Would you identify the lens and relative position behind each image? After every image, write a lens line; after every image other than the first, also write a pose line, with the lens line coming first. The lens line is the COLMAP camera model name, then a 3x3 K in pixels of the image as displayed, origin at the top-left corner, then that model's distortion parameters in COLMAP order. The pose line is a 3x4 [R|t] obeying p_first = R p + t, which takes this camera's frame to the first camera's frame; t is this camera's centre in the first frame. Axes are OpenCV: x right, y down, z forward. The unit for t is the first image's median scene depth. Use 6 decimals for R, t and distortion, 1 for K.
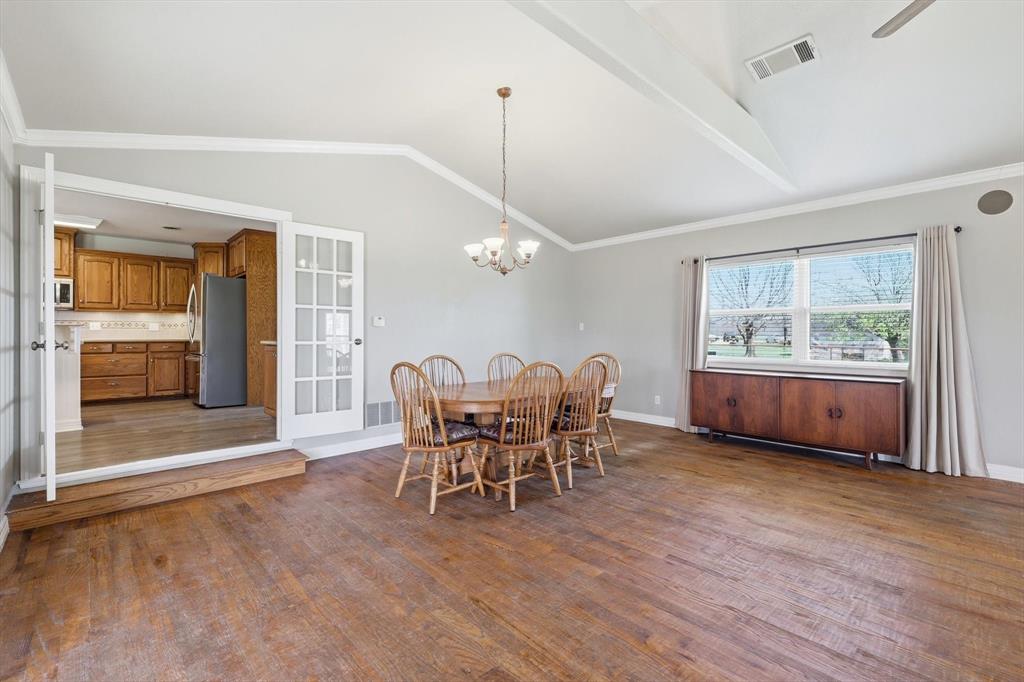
lens RADIAL K [[448.2, 0, 516.0], [0, 448.2, 332.1], [0, 0, 1]] dist [0.000350, -0.000549]
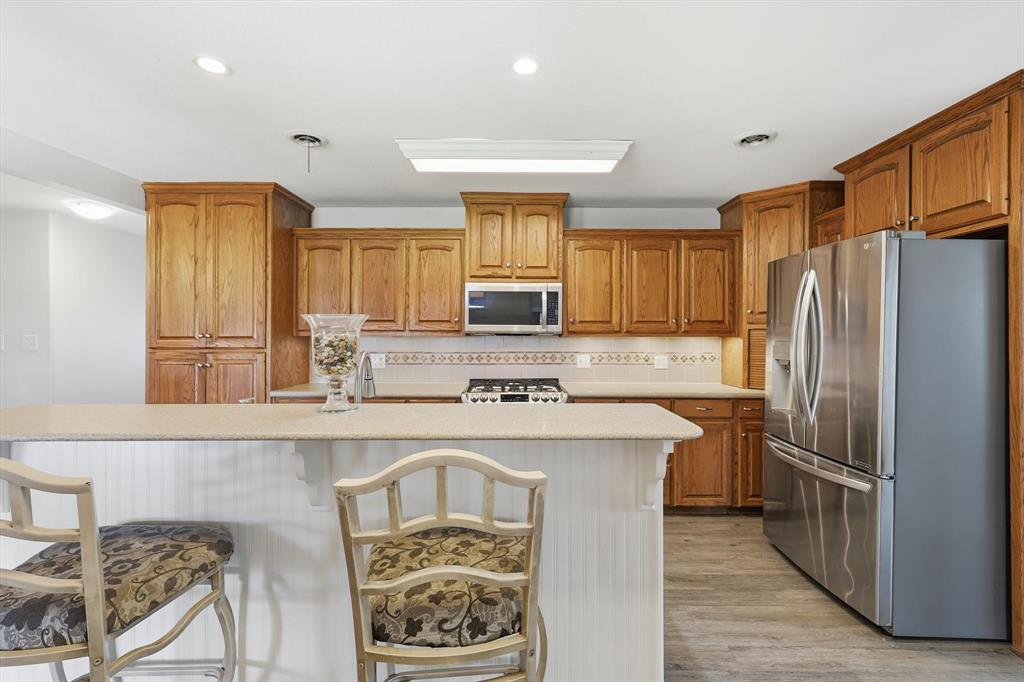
lens RADIAL K [[448.2, 0, 512.8], [0, 448.2, 337.0], [0, 0, 1]] dist [0.000350, -0.000549]
pose [[0.720502, 0.002331, -0.693449, -0.615592], [-0.002004, 0.999997, 0.001279, -0.047579], [0.693450, 0.000468, 0.720505, 0.524610]]
